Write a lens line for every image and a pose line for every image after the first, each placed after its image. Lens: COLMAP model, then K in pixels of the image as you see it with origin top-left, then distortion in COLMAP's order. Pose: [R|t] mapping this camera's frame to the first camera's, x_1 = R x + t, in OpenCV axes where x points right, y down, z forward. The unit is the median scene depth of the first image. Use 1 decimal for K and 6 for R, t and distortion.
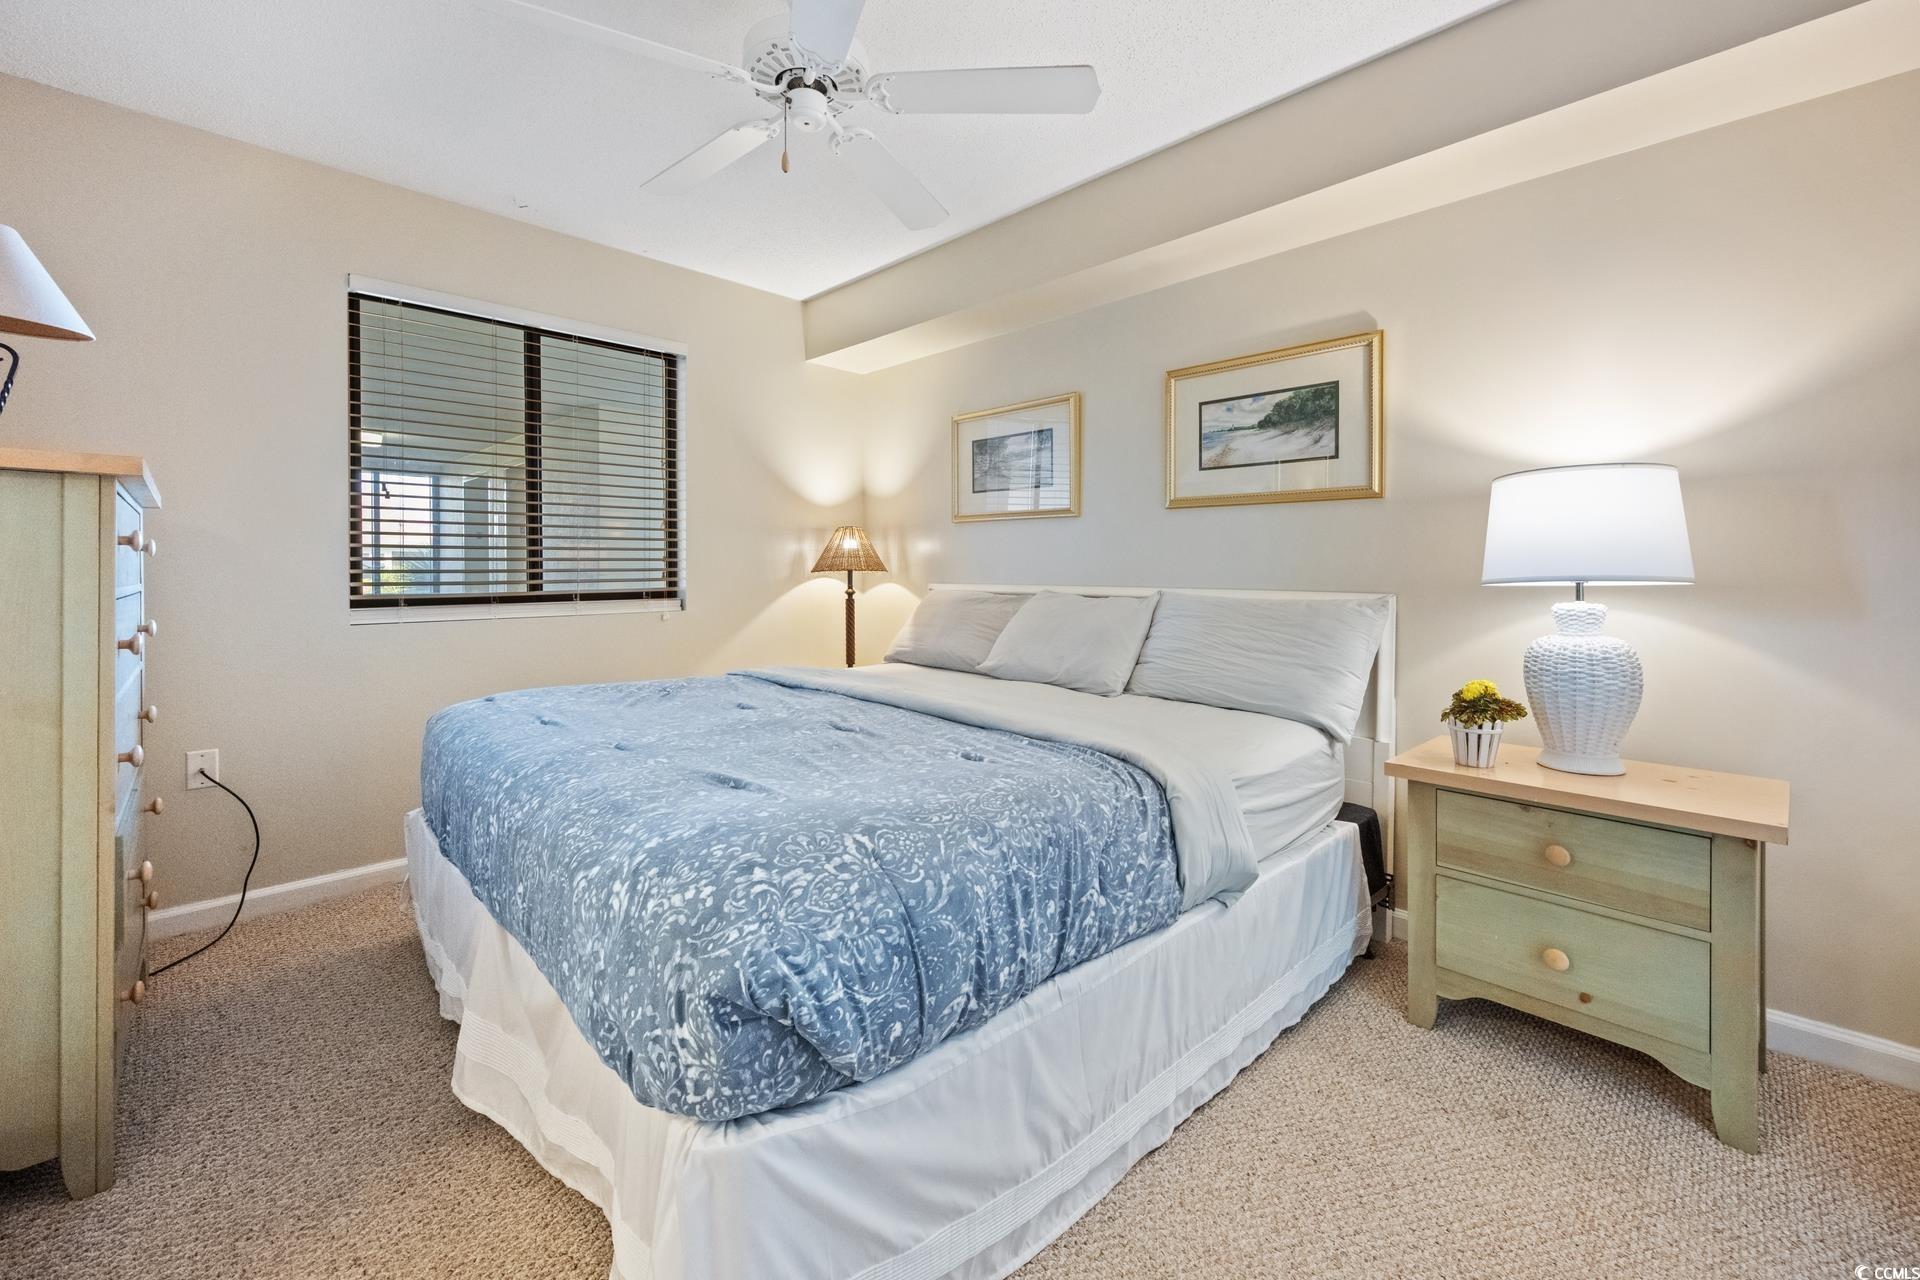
lens RADIAL K [[780.0, 0, 946.0], [0, 780.0, 576.9], [0, 0, 1]] dist [-0.003423, -0.000295]
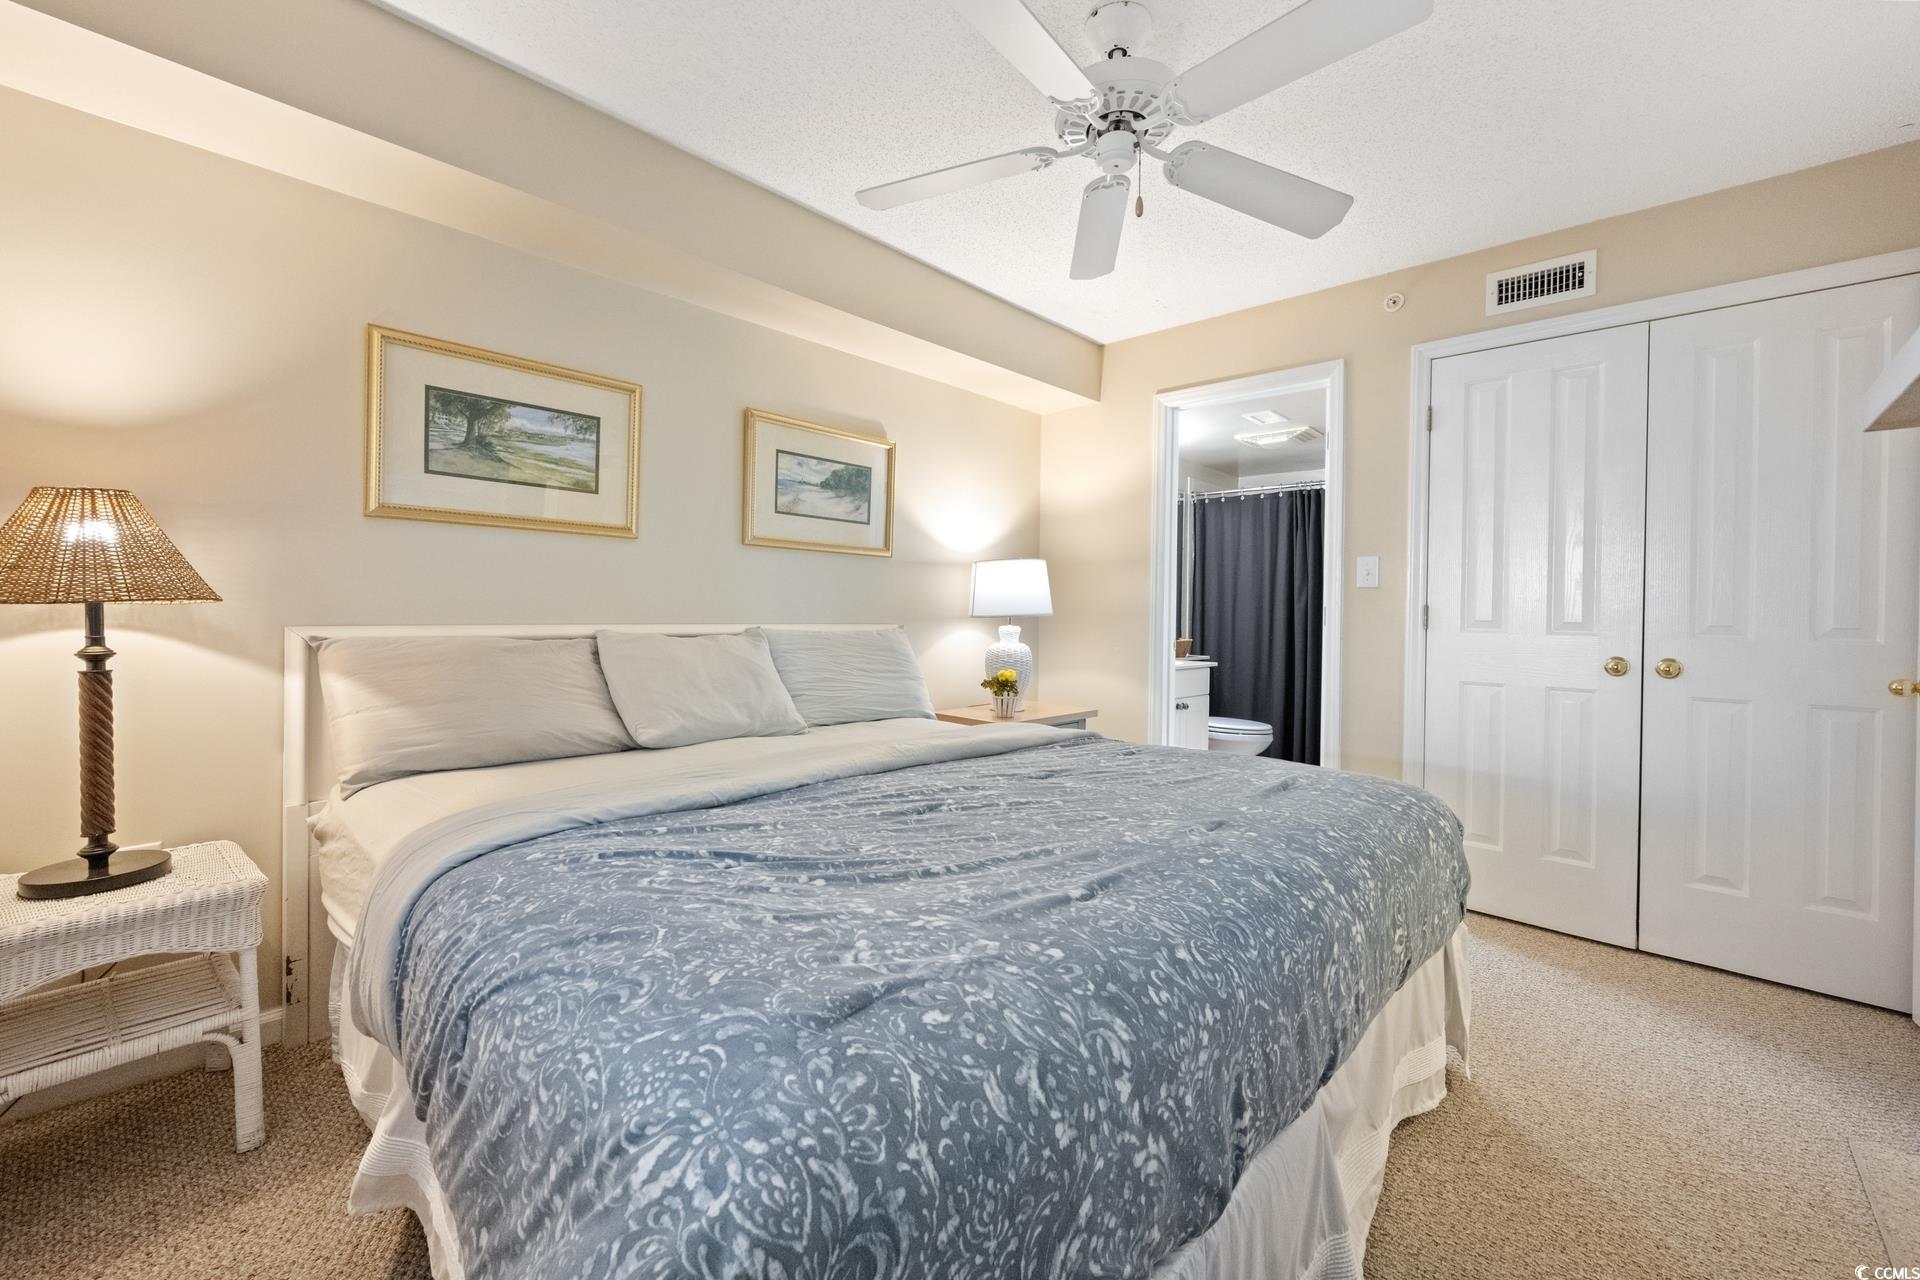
lens RADIAL K [[780.0, 0, 959.4], [0, 780.0, 618.9], [0, 0, 1]] dist [-0.003423, -0.000295]
pose [[-0.054898, -0.014137, 0.998392, -0.776135], [-0.004975, 0.999891, 0.013885, -0.008313], [-0.998480, -0.004204, -0.054962, 0.832513]]
